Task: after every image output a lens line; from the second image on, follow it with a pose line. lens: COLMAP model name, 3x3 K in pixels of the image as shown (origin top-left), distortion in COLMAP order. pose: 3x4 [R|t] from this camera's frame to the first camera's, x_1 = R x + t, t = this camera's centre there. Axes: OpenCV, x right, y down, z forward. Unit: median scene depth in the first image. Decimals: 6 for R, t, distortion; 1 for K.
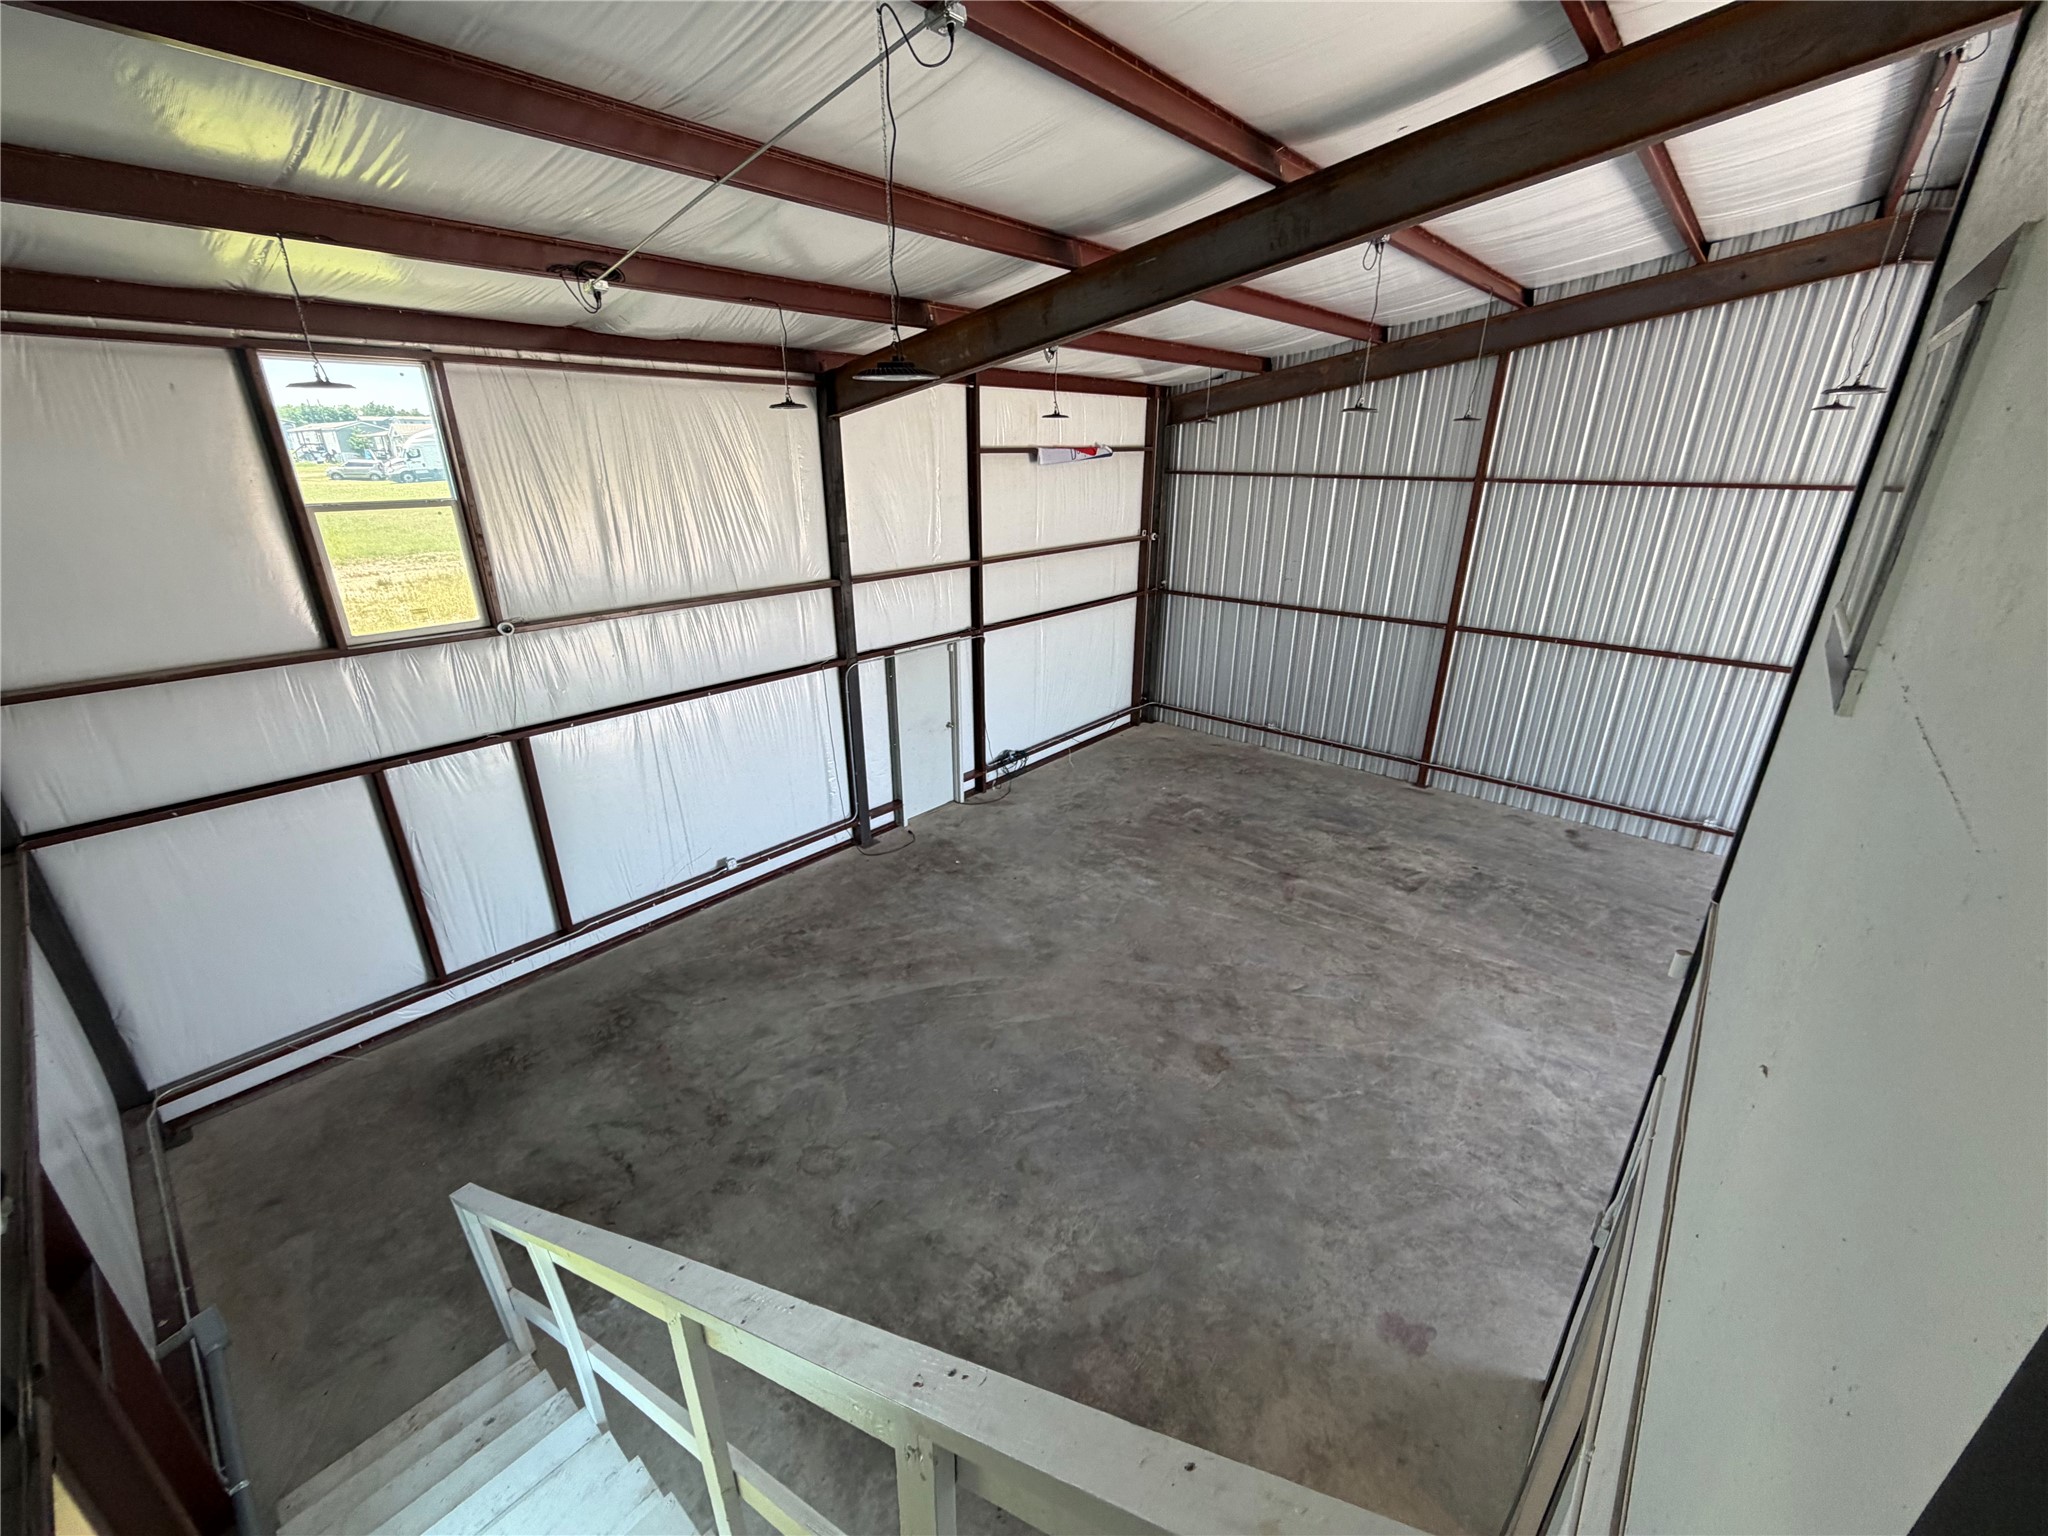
lens RADIAL K [[819.4, 0, 1020.7], [0, 819.4, 768.2], [0, 0, 1]] dist [0.000040, 0.000639]
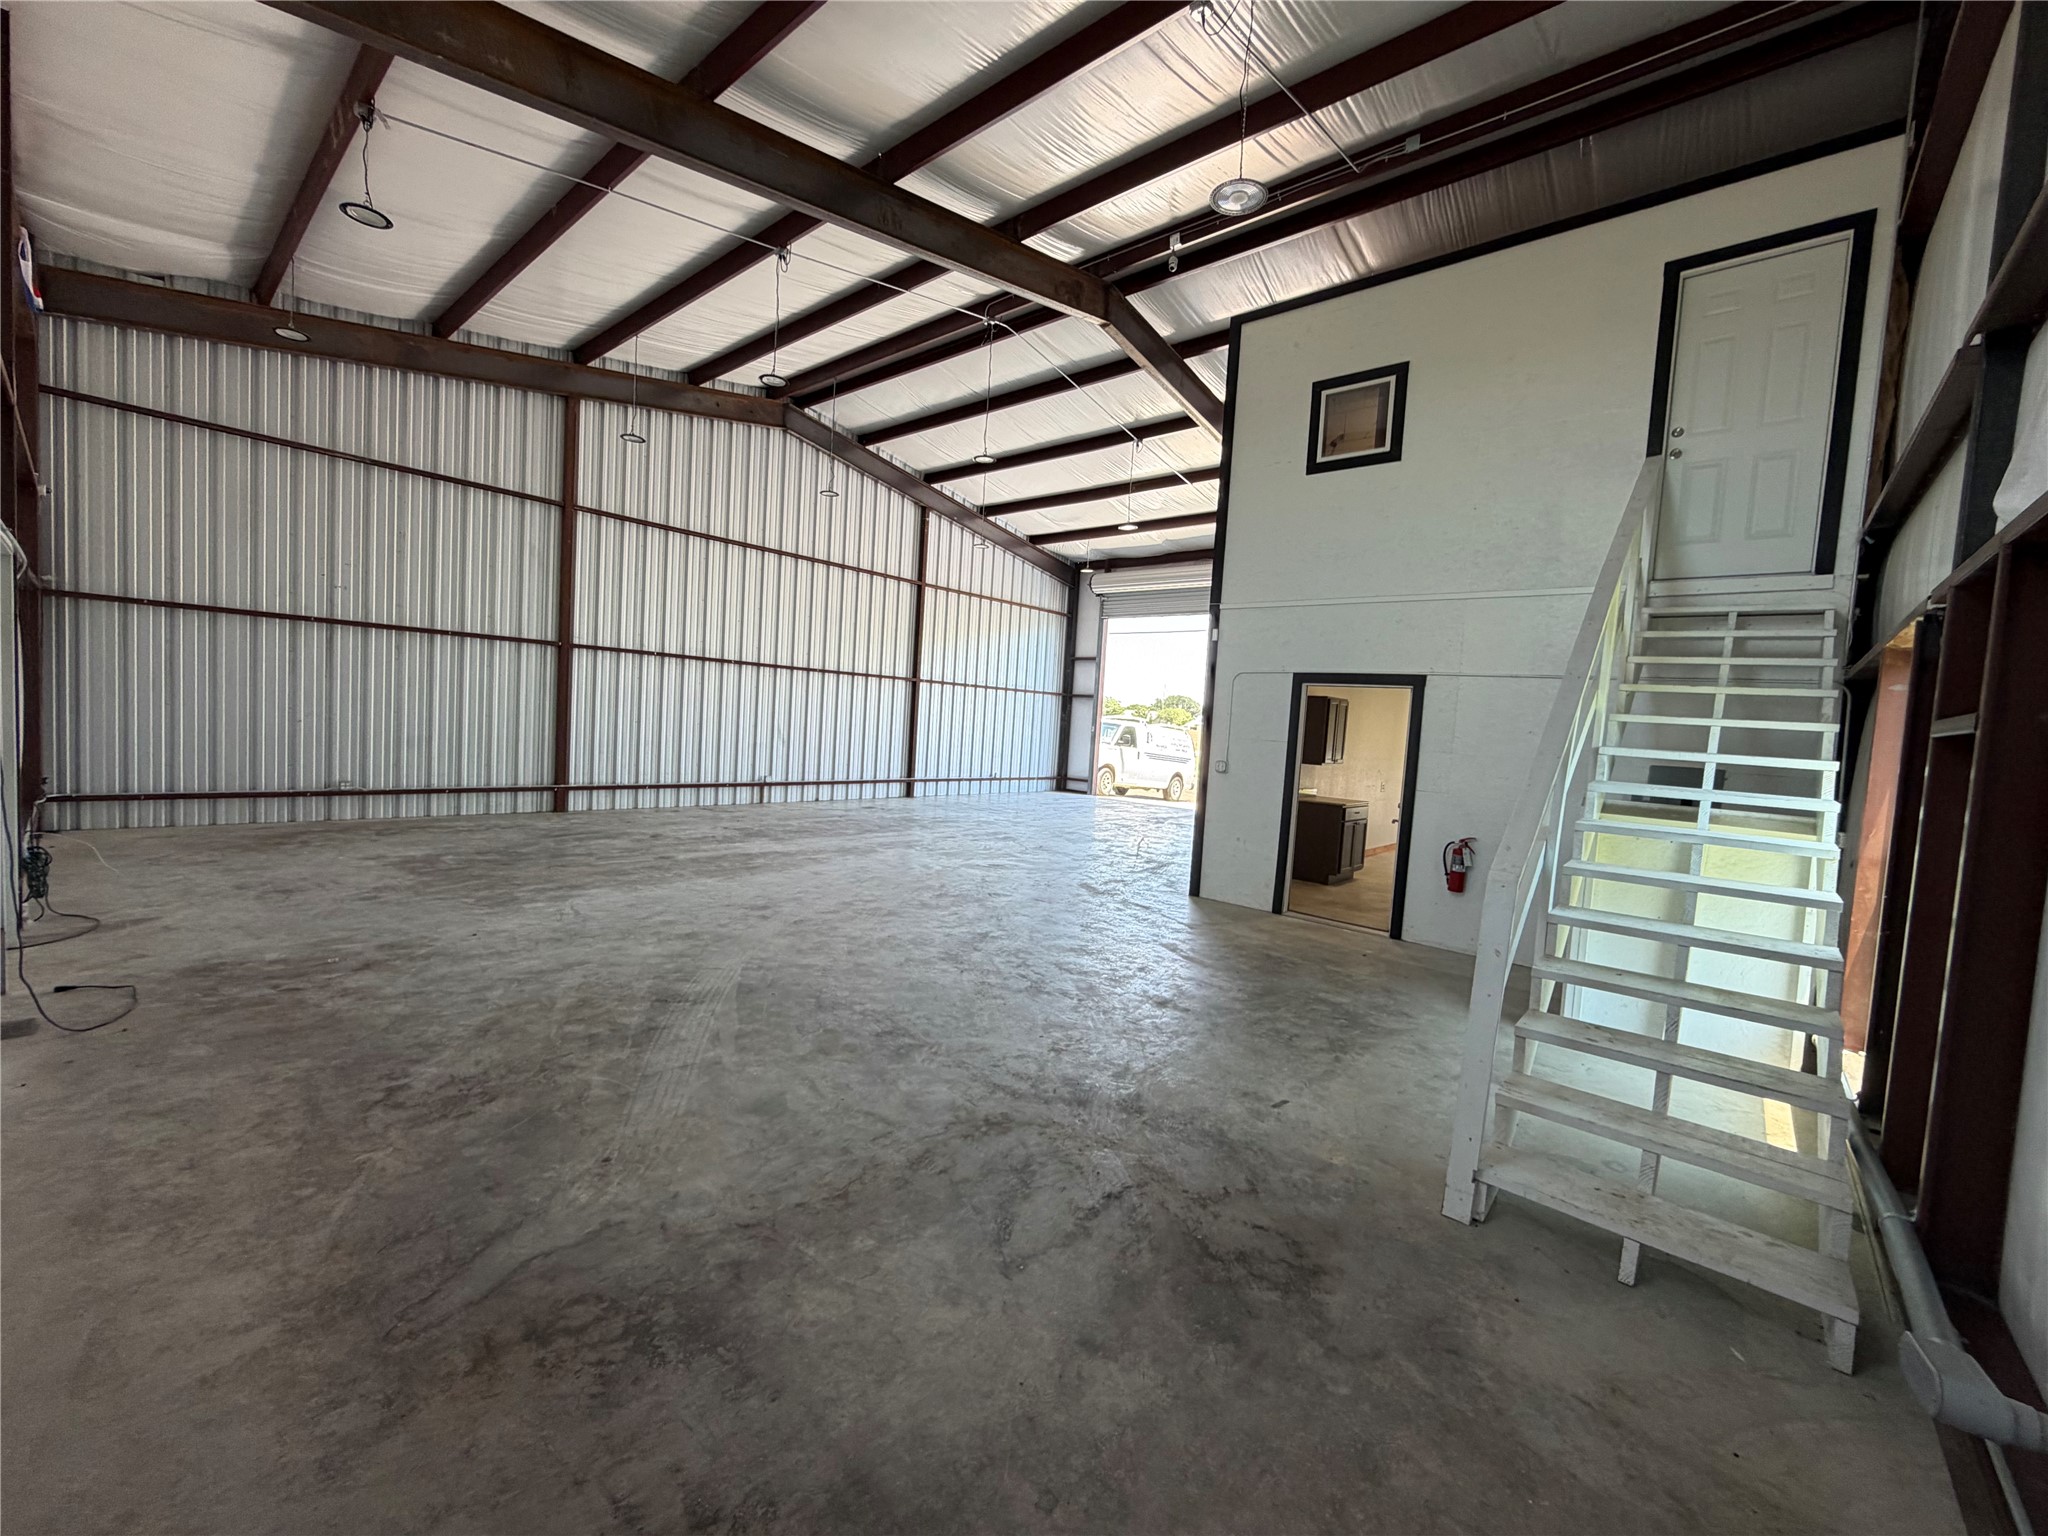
lens RADIAL K [[819.4, 0, 1020.7], [0, 819.4, 768.2], [0, 0, 1]] dist [0.000040, 0.000639]
pose [[0.004104, -0.060855, 0.998138, -0.668786], [0.305934, 0.950364, 0.056684, 0.121564], [-0.952044, 0.305132, 0.022517, 0.651610]]
